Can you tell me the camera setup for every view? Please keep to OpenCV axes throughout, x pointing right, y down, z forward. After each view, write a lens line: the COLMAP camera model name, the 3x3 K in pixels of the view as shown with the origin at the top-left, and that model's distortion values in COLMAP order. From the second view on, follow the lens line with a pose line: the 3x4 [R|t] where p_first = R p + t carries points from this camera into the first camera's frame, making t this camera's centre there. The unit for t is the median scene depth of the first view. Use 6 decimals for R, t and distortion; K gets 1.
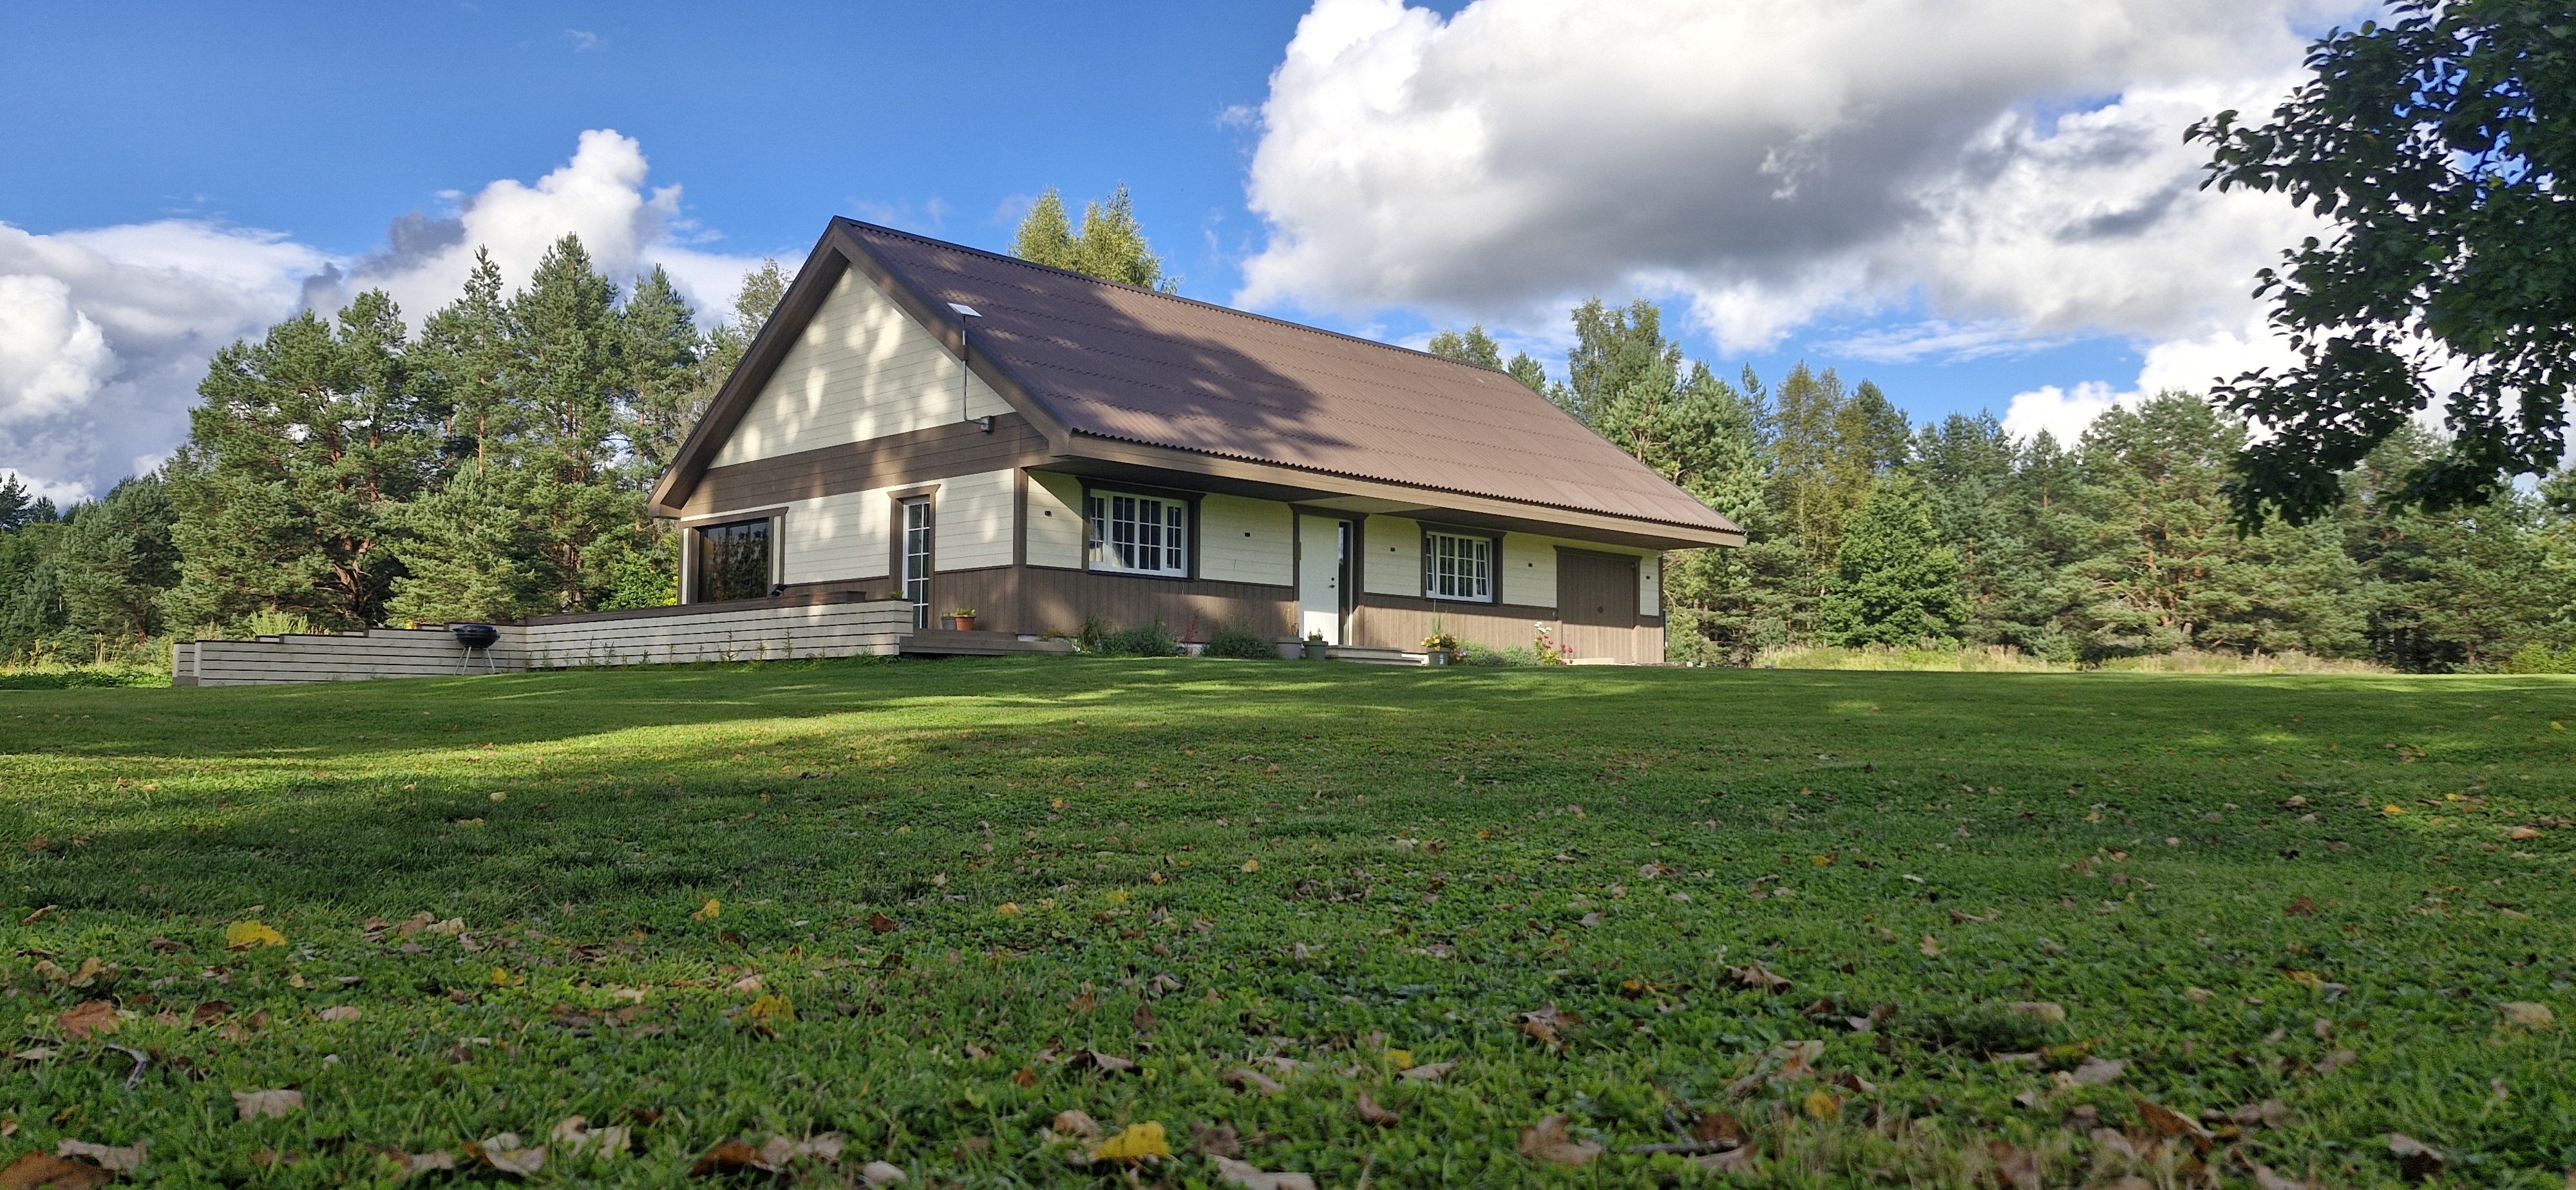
lens RADIAL K [[2127.1, 0, 1288.0], [0, 2127.1, 595.0], [0, 0, 1]] dist [0.134613, -0.212973]
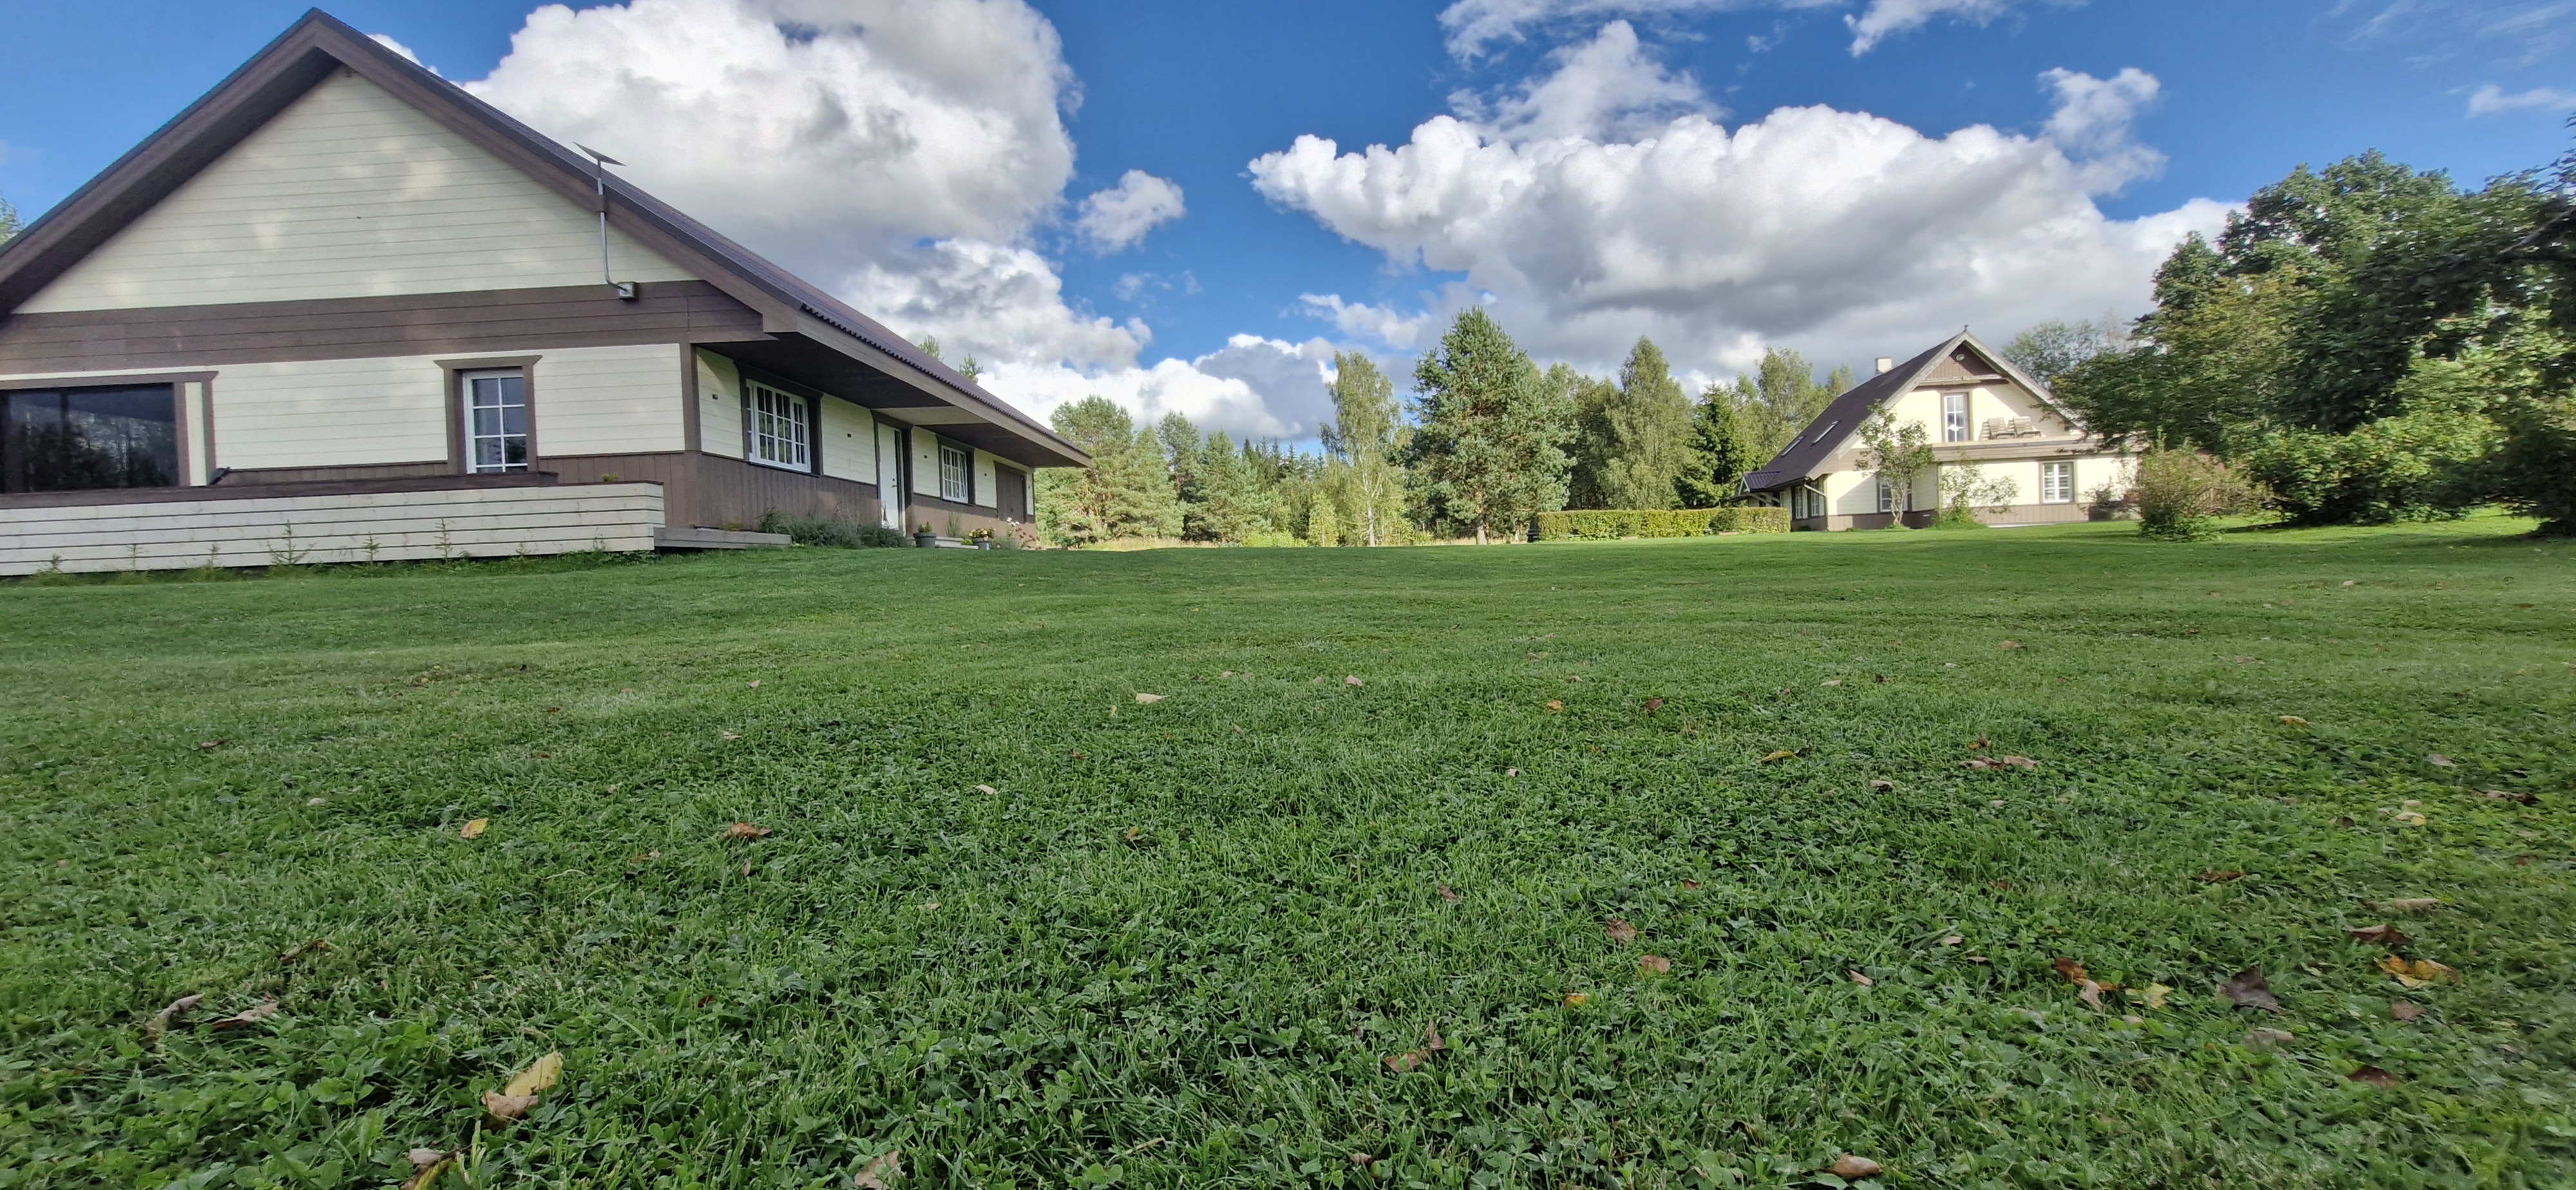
lens RADIAL K [[1090.4, 0, 1288.0], [0, 1090.4, 595.0], [0, 0, 1]] dist [-0.000941, -0.000288]
pose [[0.676480, -0.051741, 0.734642, -0.285354], [-0.000731, 0.997481, 0.070926, 0.013532], [-0.736461, -0.048517, 0.674738, 0.464075]]
